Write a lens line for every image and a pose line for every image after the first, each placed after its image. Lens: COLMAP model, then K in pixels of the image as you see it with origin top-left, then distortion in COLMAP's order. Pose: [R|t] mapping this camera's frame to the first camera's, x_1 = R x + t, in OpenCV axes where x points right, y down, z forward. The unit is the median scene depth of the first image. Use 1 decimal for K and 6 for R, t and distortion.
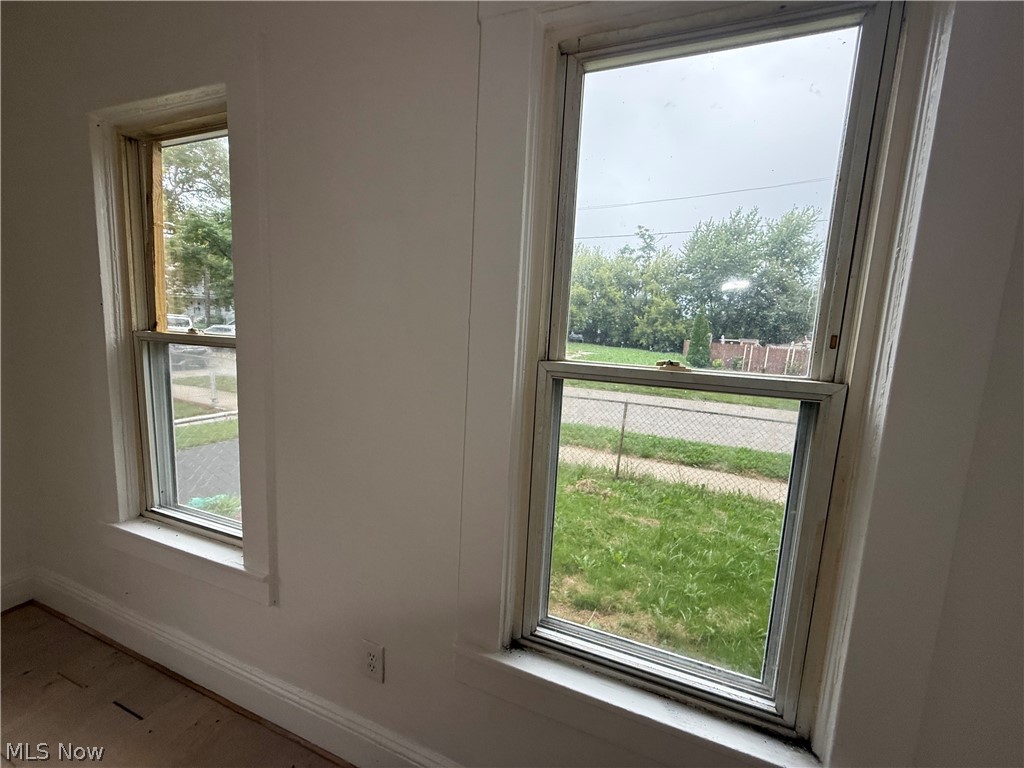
lens RADIAL K [[410.4, 0, 512.2], [0, 410.4, 384.1], [0, 0, 1]] dist [0.001131, -0.000159]
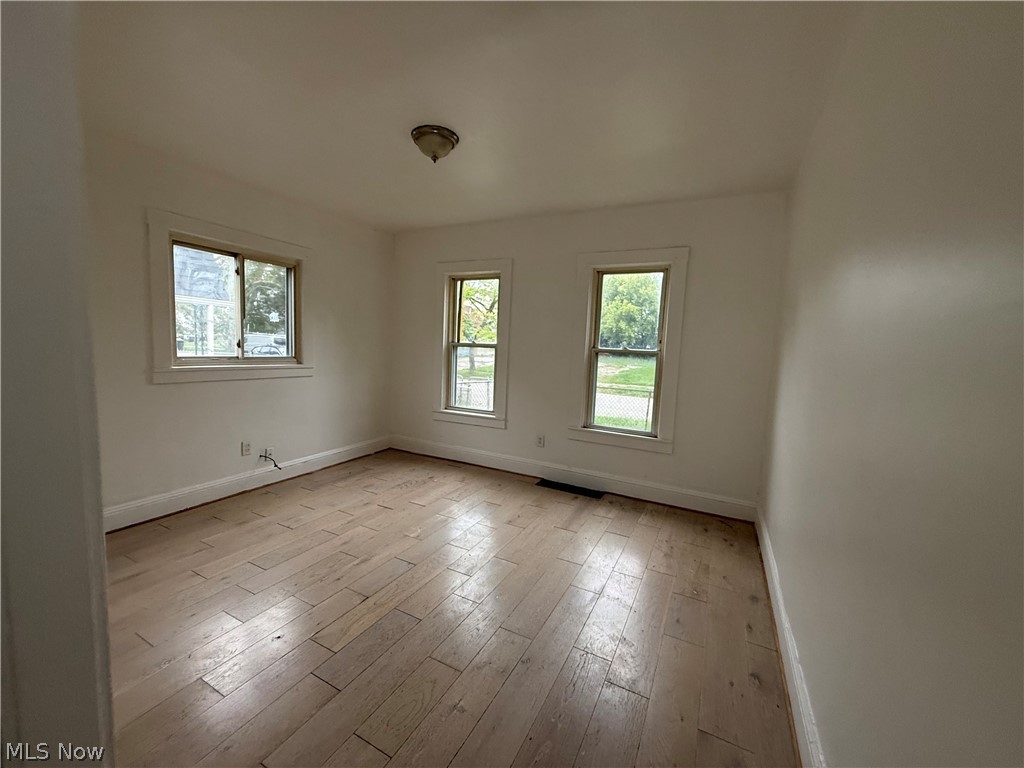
lens RADIAL K [[410.4, 0, 508.1], [0, 410.4, 383.6], [0, 0, 1]] dist [0.001131, -0.000159]
pose [[0.991859, 0.005148, -0.127235, -0.139061], [-0.010324, 0.999144, -0.040056, 0.274603], [0.126920, 0.041044, 0.991063, -1.812089]]
